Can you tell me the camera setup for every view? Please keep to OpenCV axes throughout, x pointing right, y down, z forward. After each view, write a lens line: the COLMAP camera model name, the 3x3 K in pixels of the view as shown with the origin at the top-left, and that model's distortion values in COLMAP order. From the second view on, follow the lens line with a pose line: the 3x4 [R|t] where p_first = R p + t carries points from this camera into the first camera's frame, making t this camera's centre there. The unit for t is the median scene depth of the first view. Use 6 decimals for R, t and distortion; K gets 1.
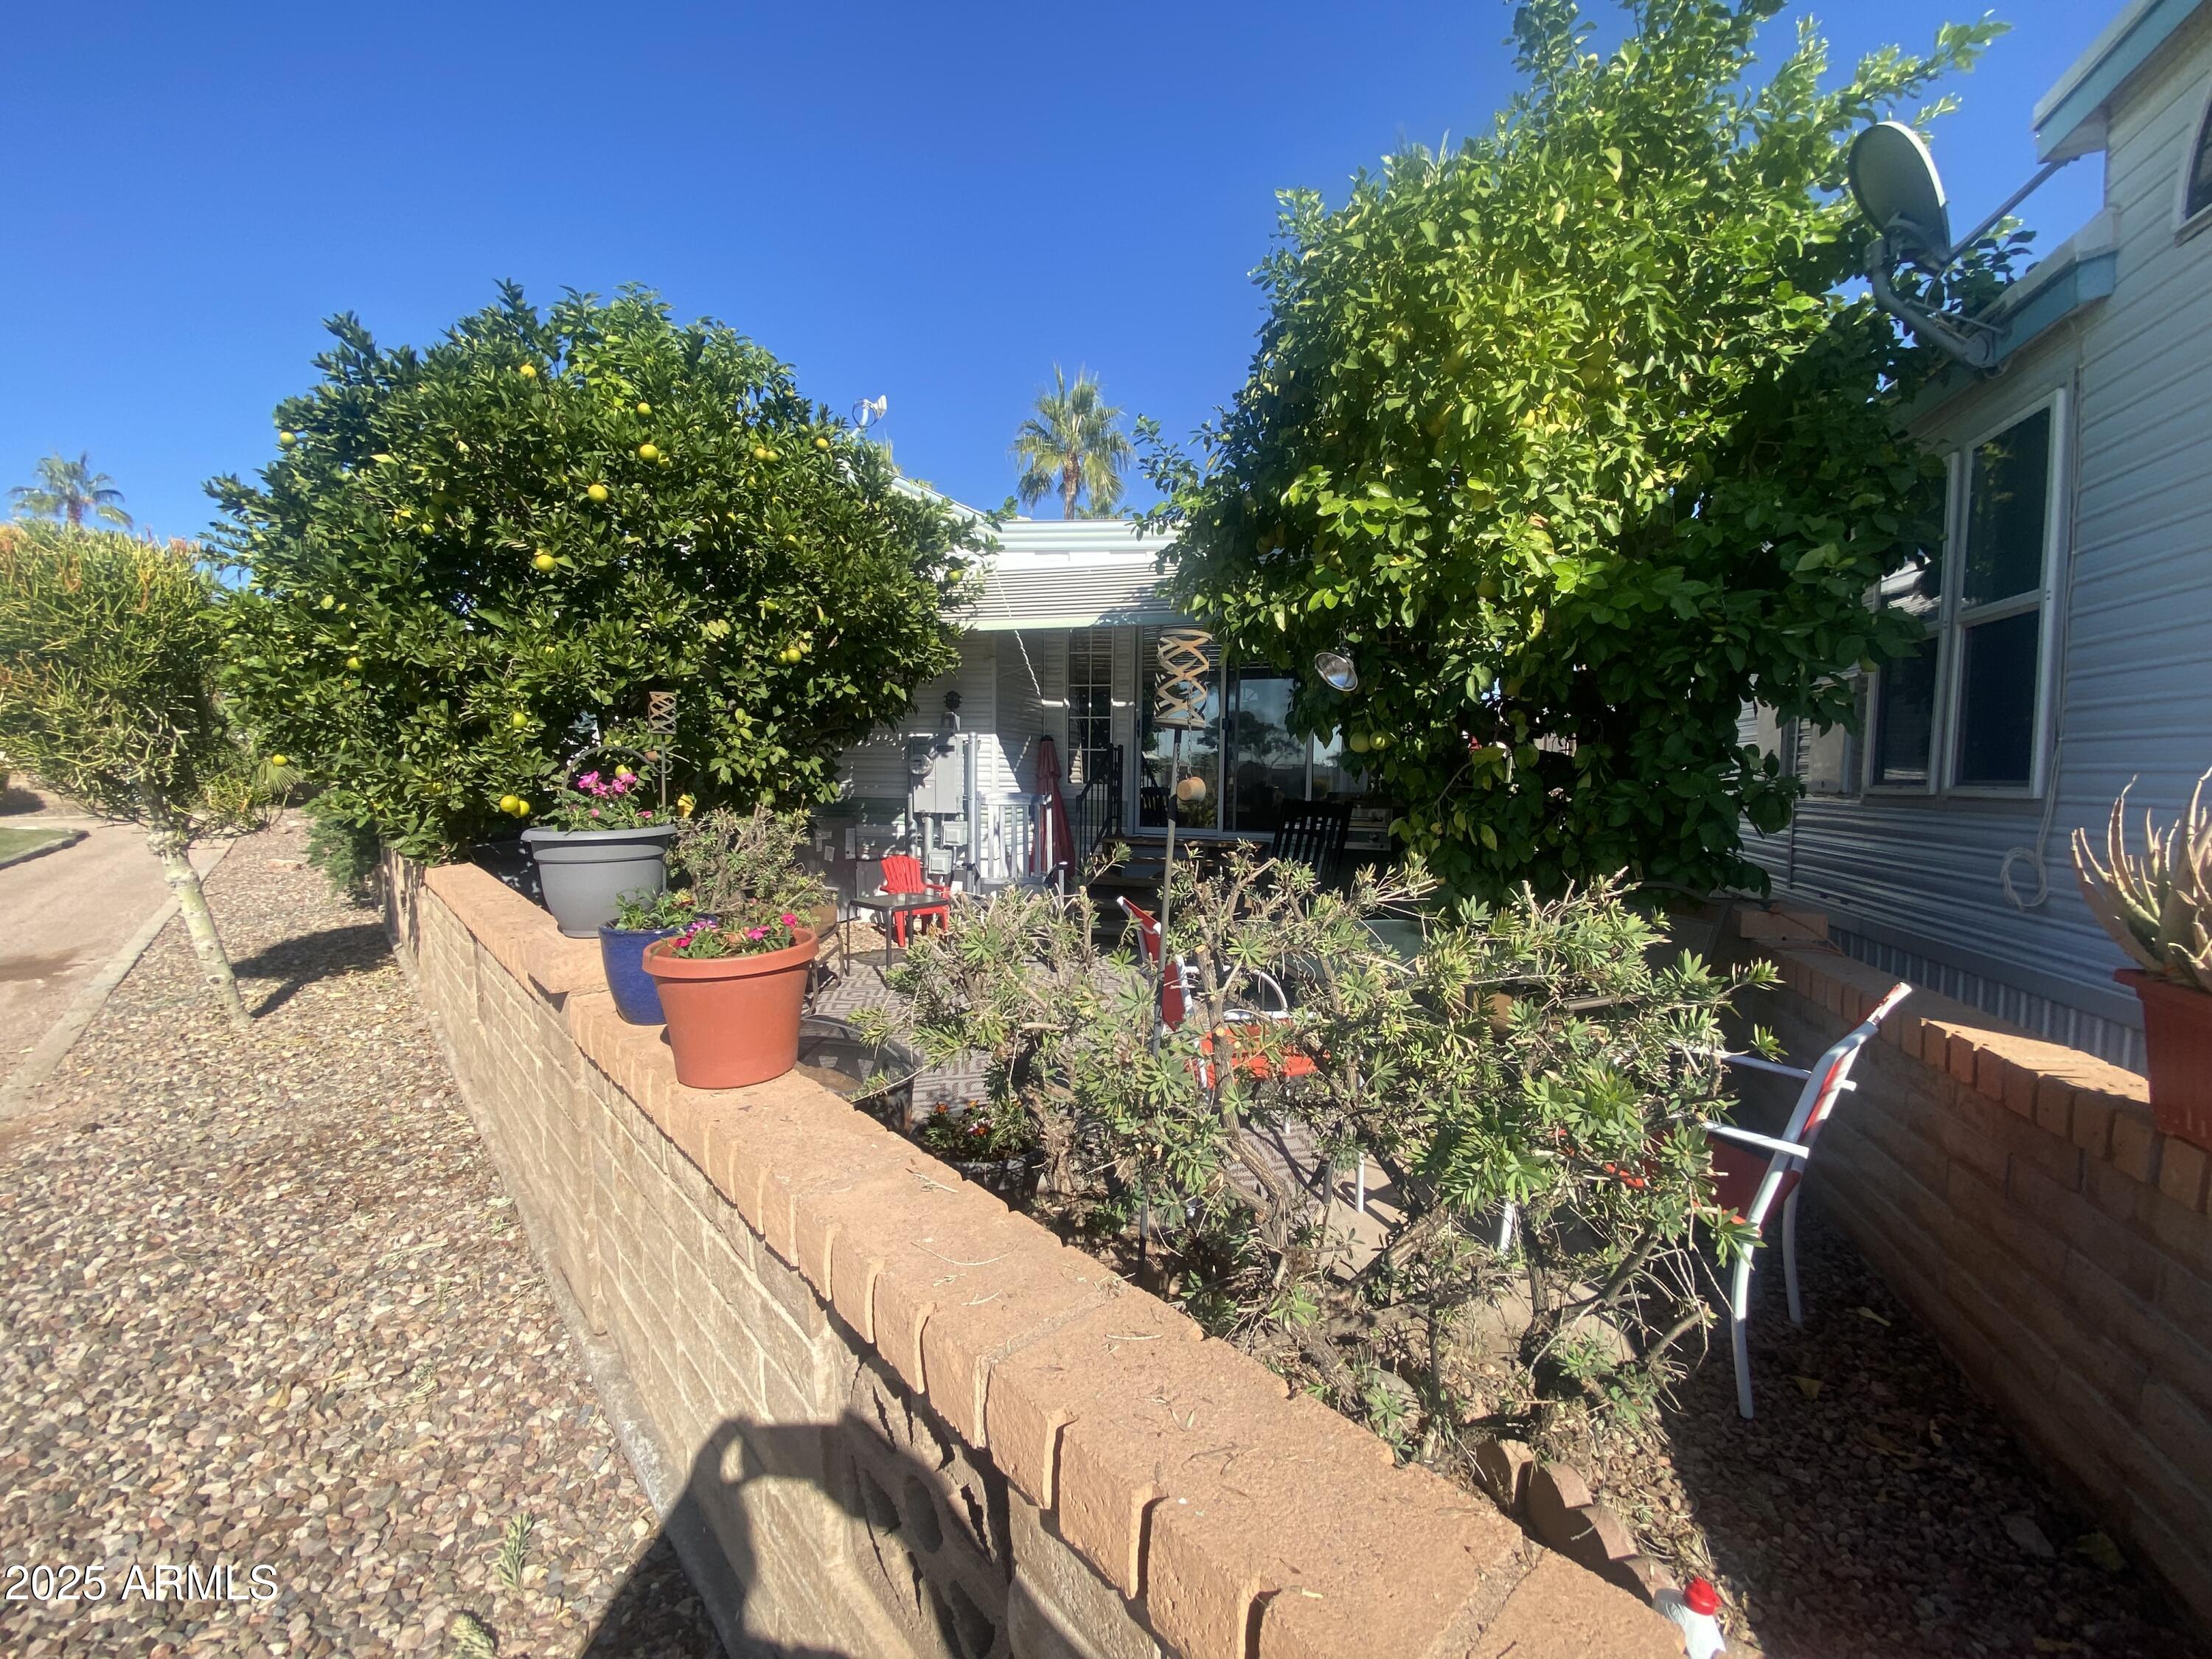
lens RADIAL K [[881.3, 0, 1100.7], [0, 881.3, 838.1], [0, 0, 1]] dist [0.000641, -0.012441]
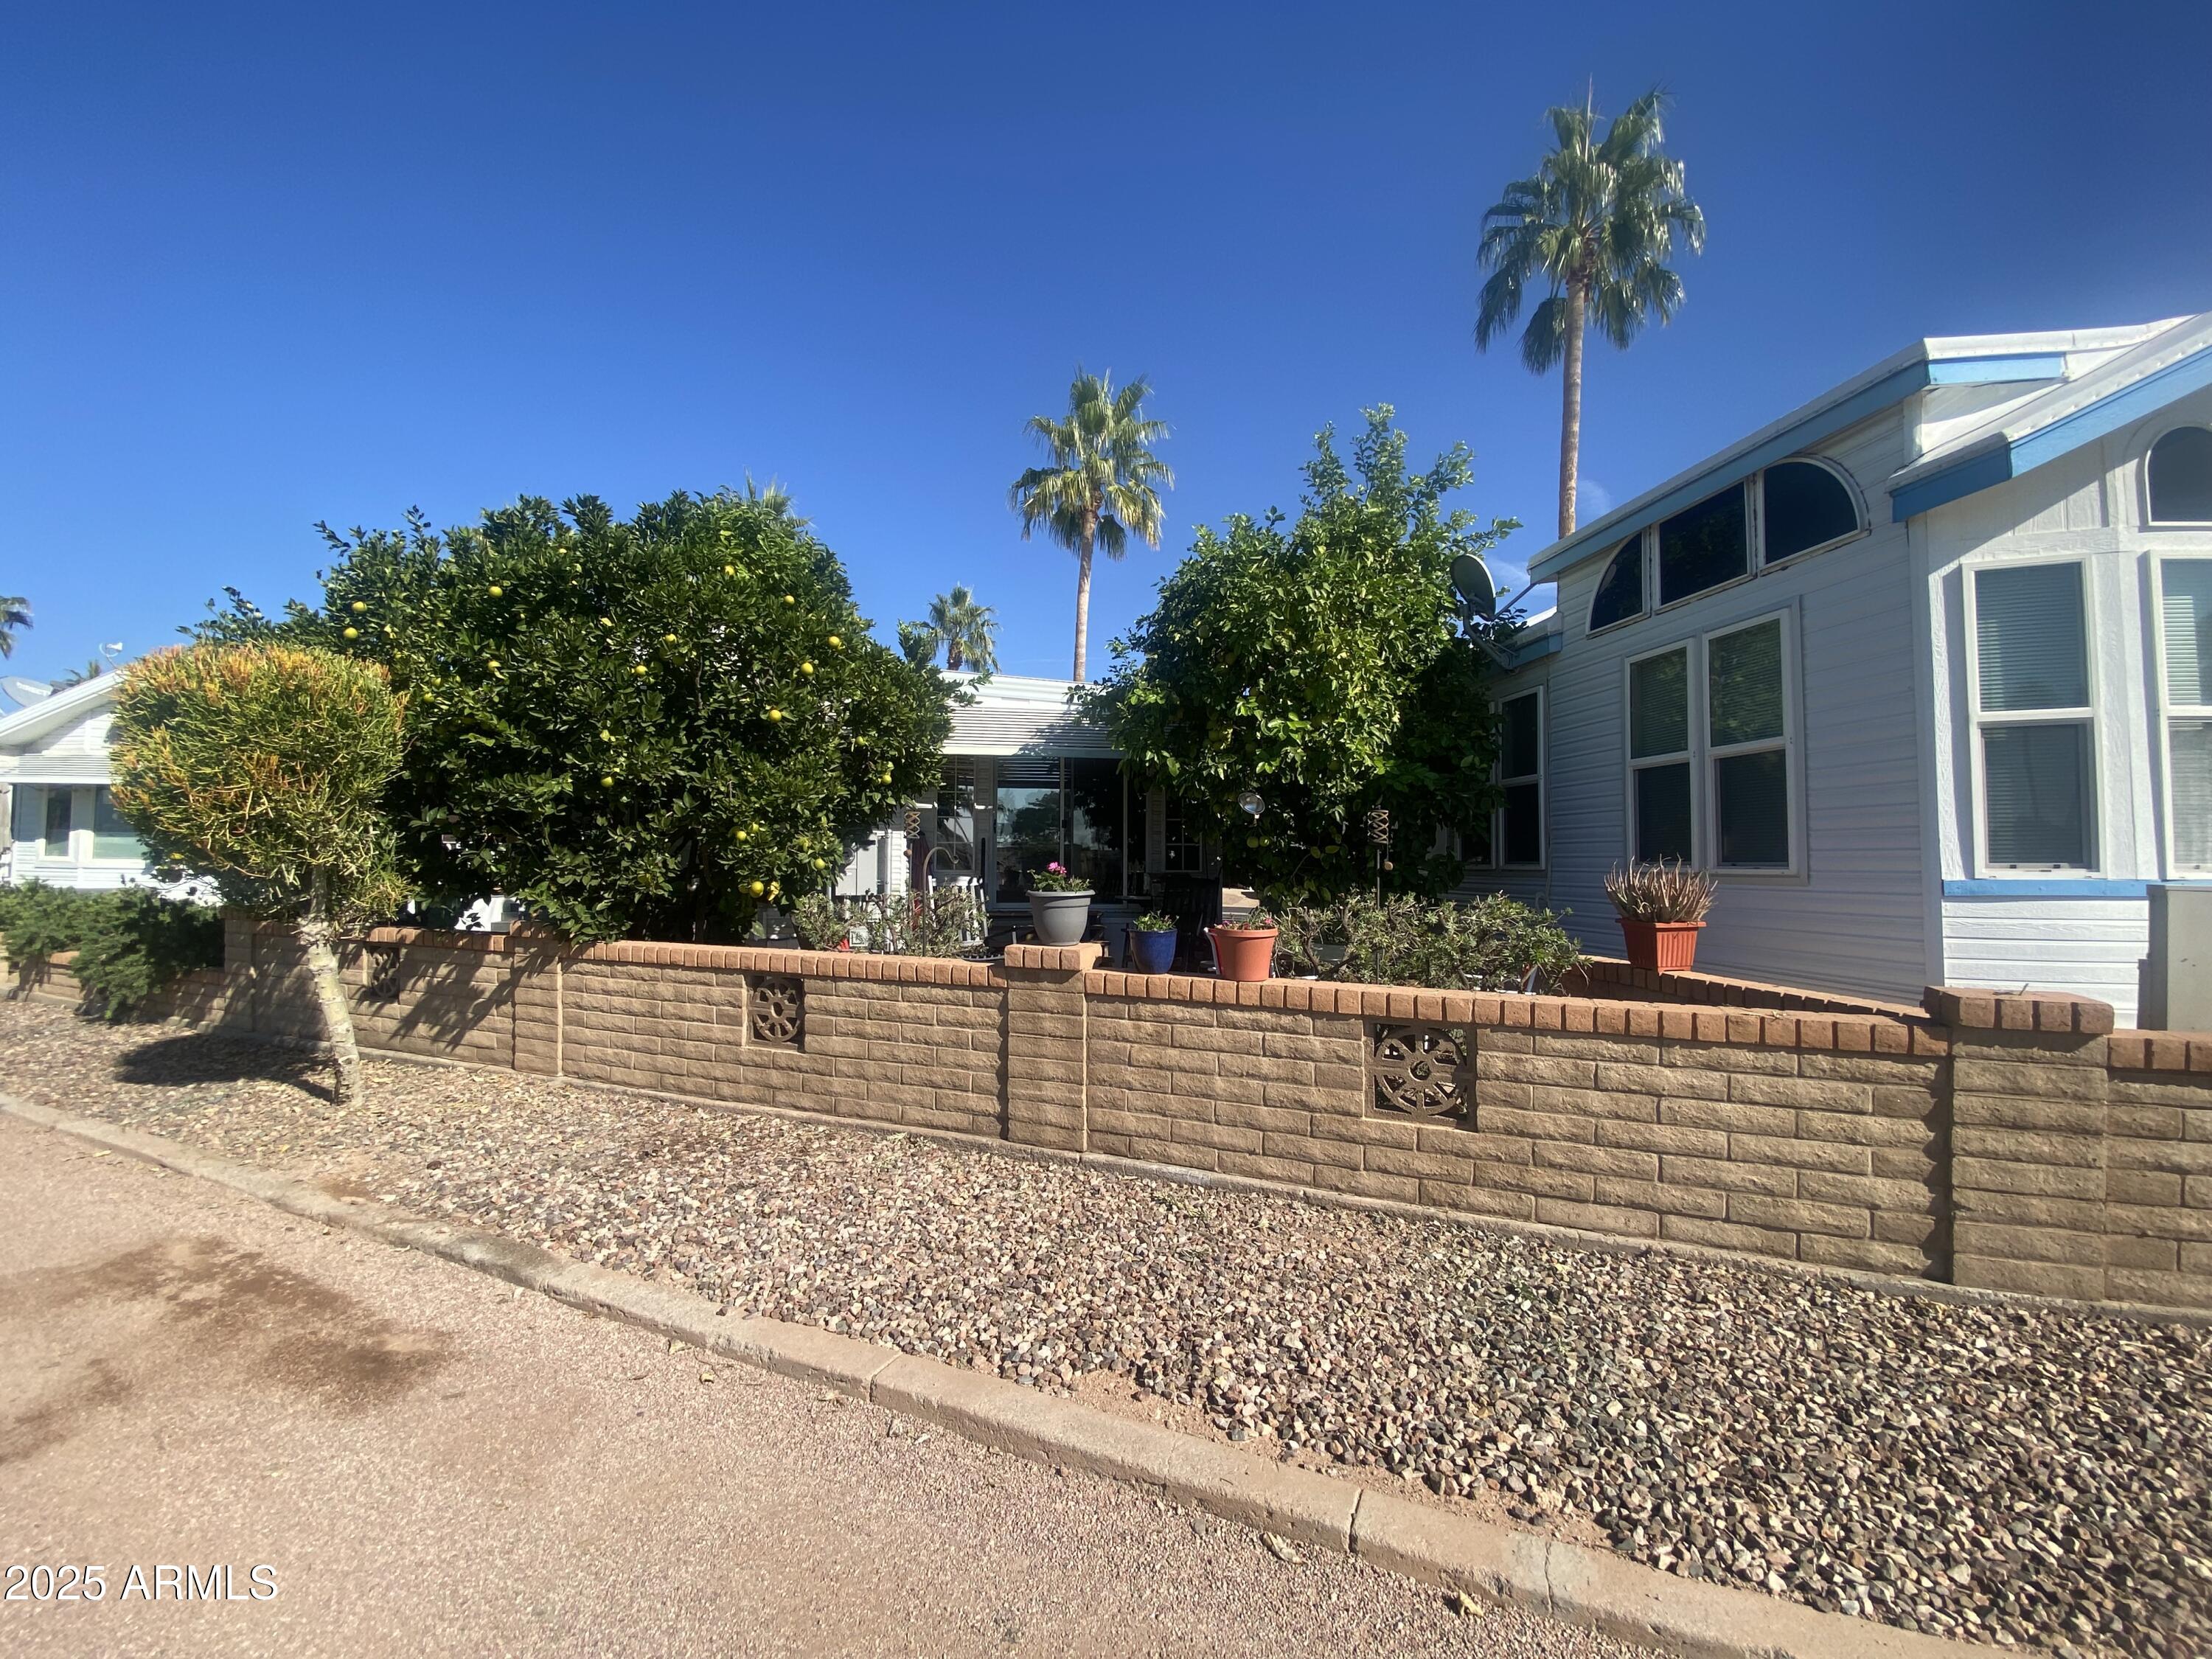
lens RADIAL K [[891.8, 0, 1106.0], [0, 891.8, 834.2], [0, 0, 1]] dist [0.017930, -0.019546]
pose [[0.902666, 0.004953, 0.430314, -0.784679], [0.038991, 0.994880, -0.093243, 0.029518], [-0.428573, 0.100945, 0.897850, -0.494984]]
